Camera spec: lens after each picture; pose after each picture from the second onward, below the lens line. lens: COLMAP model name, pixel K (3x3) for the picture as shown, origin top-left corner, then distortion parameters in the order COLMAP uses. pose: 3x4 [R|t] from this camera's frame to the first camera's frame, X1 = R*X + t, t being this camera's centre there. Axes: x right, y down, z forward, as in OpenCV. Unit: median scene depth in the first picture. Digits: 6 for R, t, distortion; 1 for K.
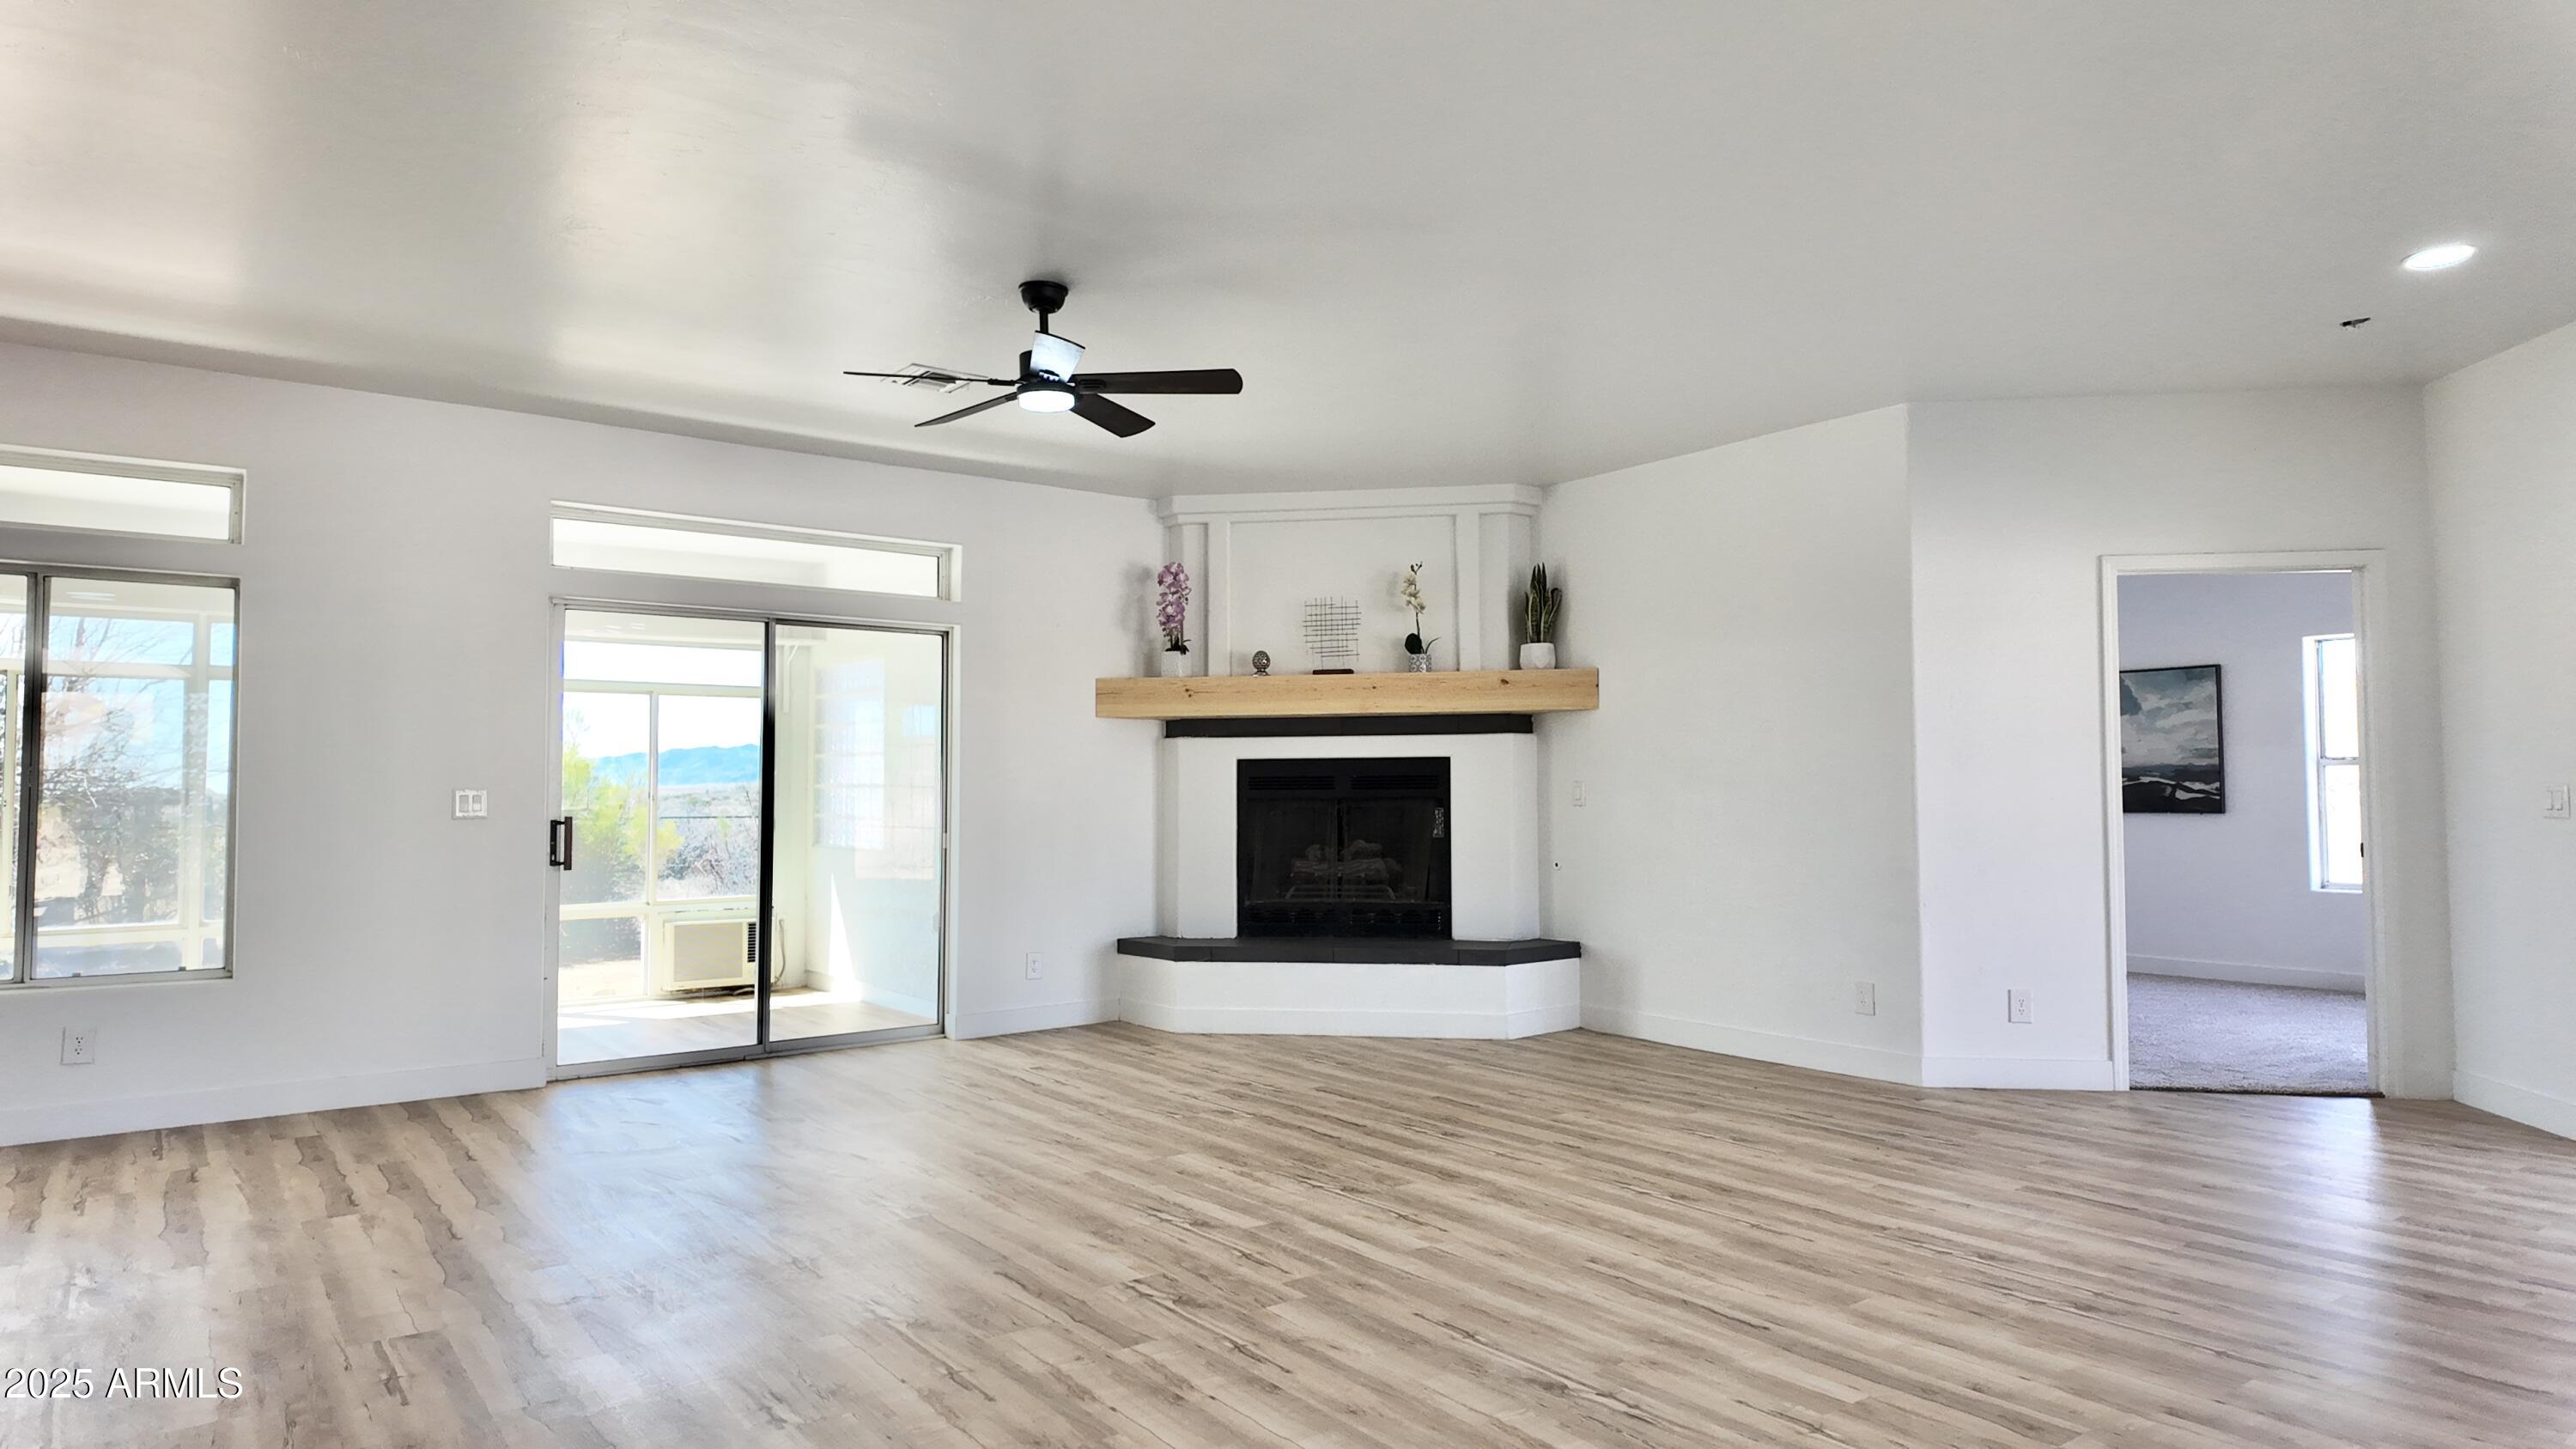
lens RADIAL K [[1455.7, 0, 1280.0], [0, 1455.7, 727.0], [0, 0, 1]] dist [-0.033128, -0.002473]
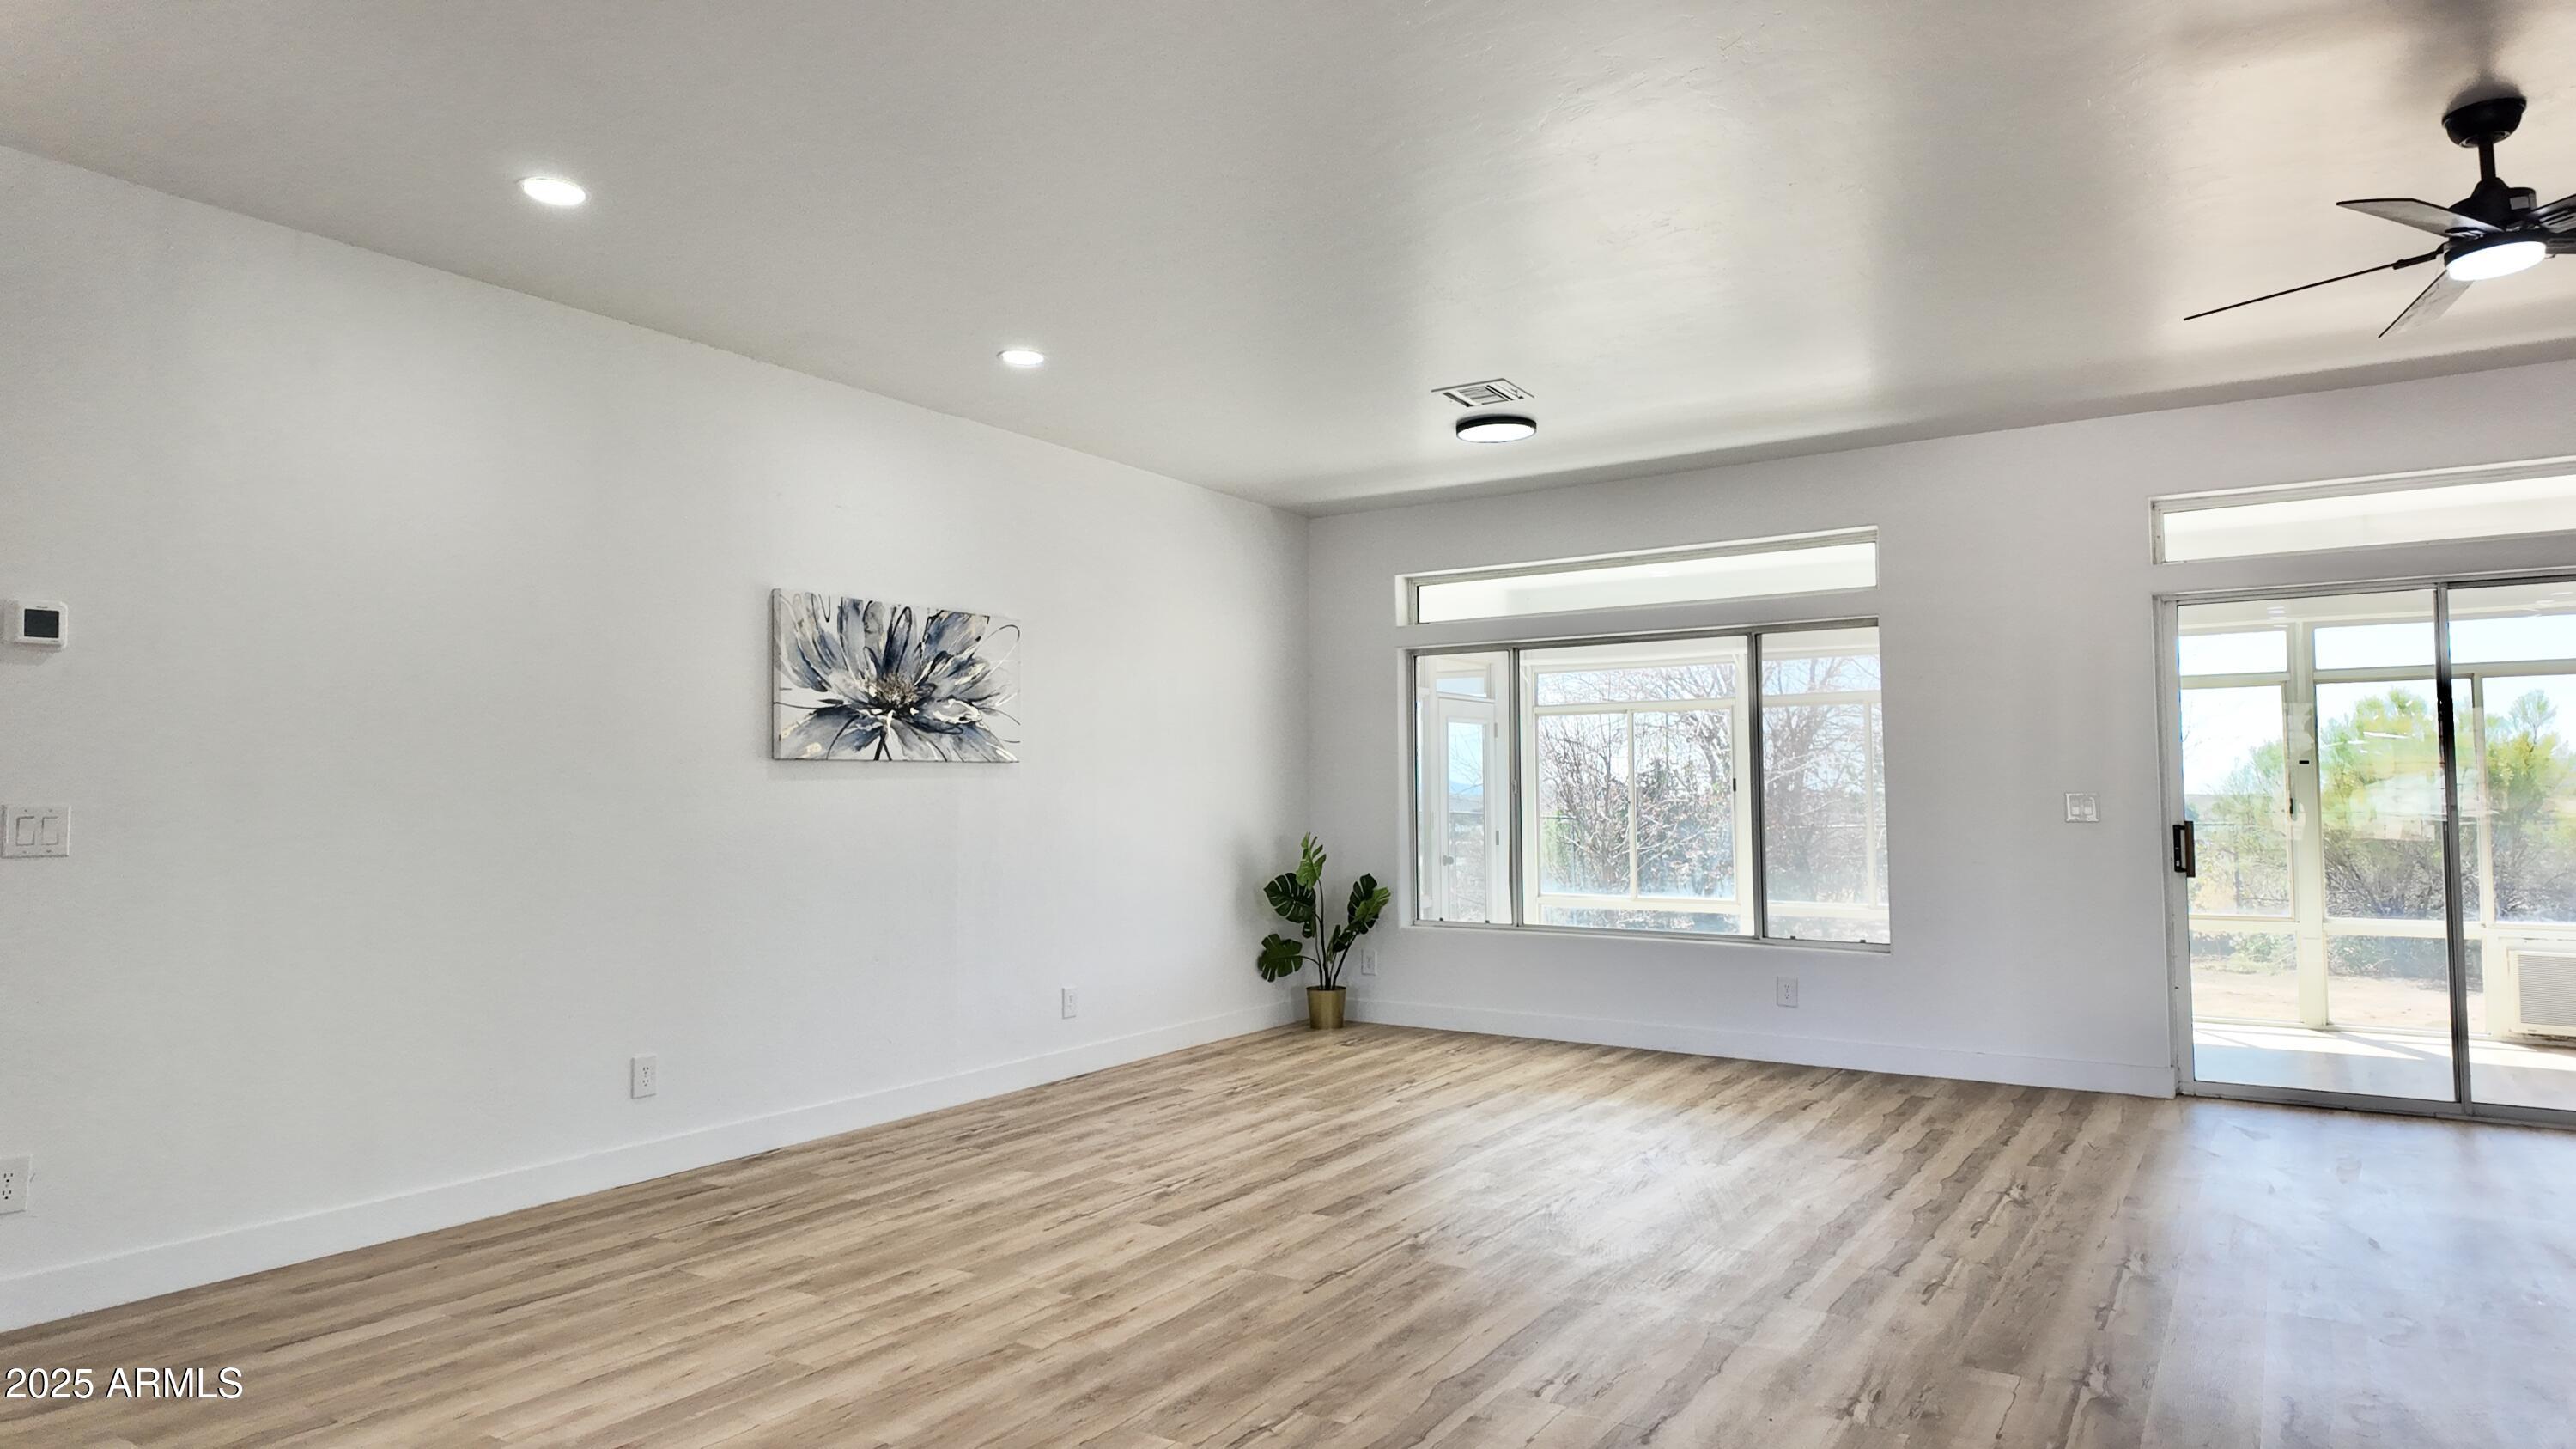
lens RADIAL K [[1455.7, 0, 1278.1], [0, 1455.7, 715.2], [0, 0, 1]] dist [-0.033128, -0.002473]
pose [[0.281603, -0.049543, -0.958251, 0.301593], [0.042958, 0.998316, -0.038990, 0.003697], [0.958569, -0.030184, 0.283257, 0.183767]]
